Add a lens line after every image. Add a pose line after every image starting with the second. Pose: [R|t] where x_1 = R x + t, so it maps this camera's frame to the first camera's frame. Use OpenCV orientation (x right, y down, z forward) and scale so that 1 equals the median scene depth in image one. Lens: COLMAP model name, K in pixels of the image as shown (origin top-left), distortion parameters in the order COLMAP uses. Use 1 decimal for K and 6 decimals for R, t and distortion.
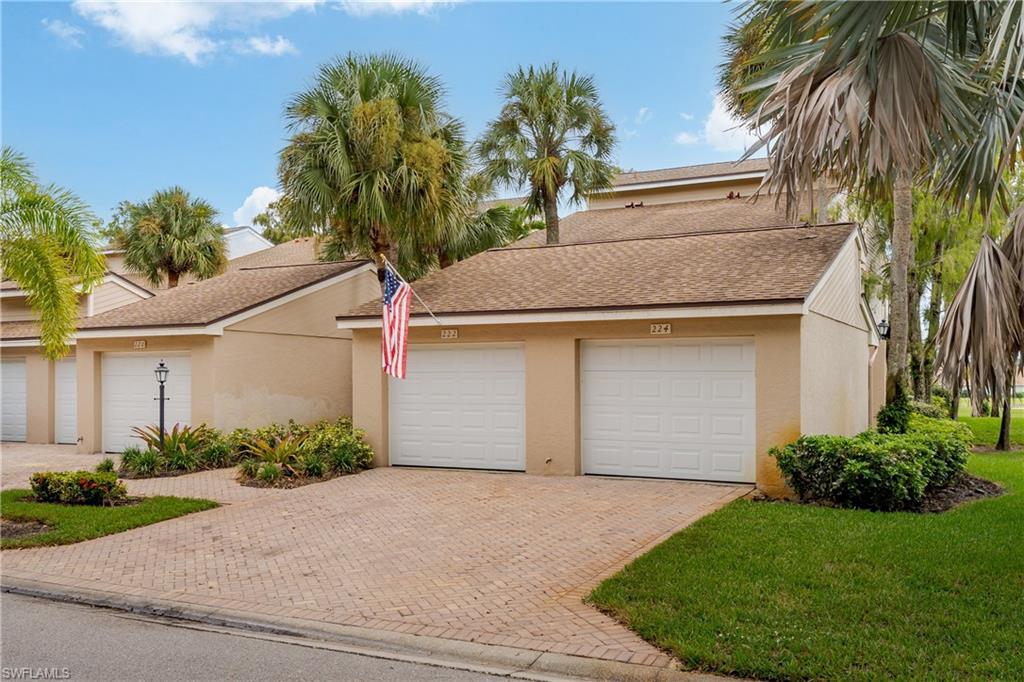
lens RADIAL K [[791.6, 0, 512.0], [0, 791.6, 341.0], [0, 0, 1]] dist [0.004822, -0.000268]
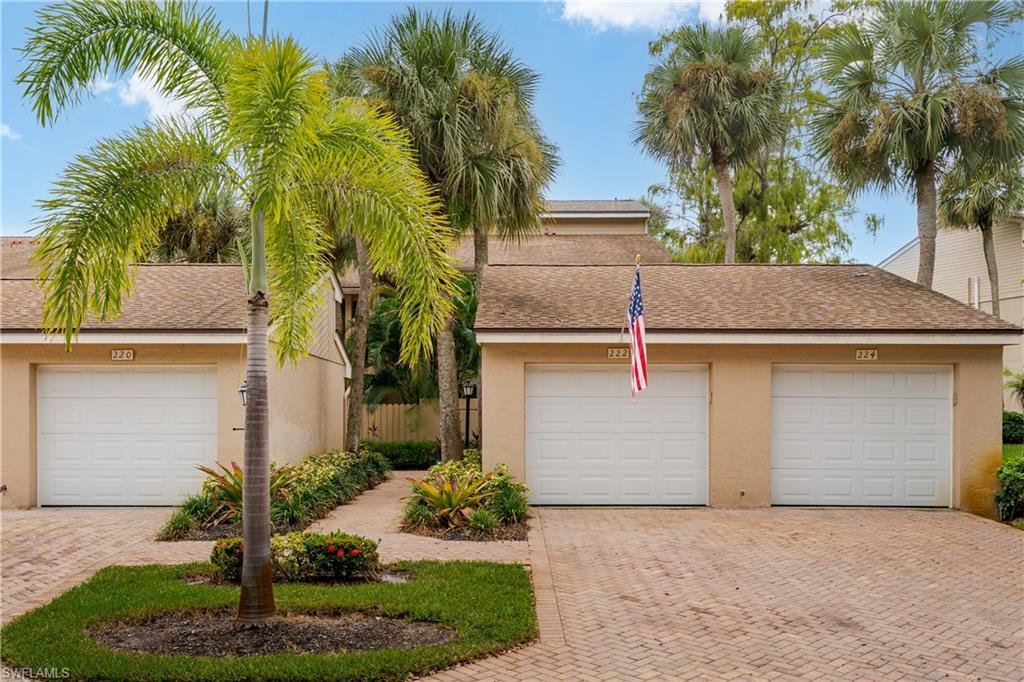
lens RADIAL K [[791.6, 0, 512.0], [0, 791.6, 341.0], [0, 0, 1]] dist [0.004822, -0.000268]
pose [[0.916262, 0.036964, 0.398871, -0.581418], [-0.023352, 0.998969, -0.038931, 0.015628], [-0.399899, 0.026357, 0.916180, 0.250435]]
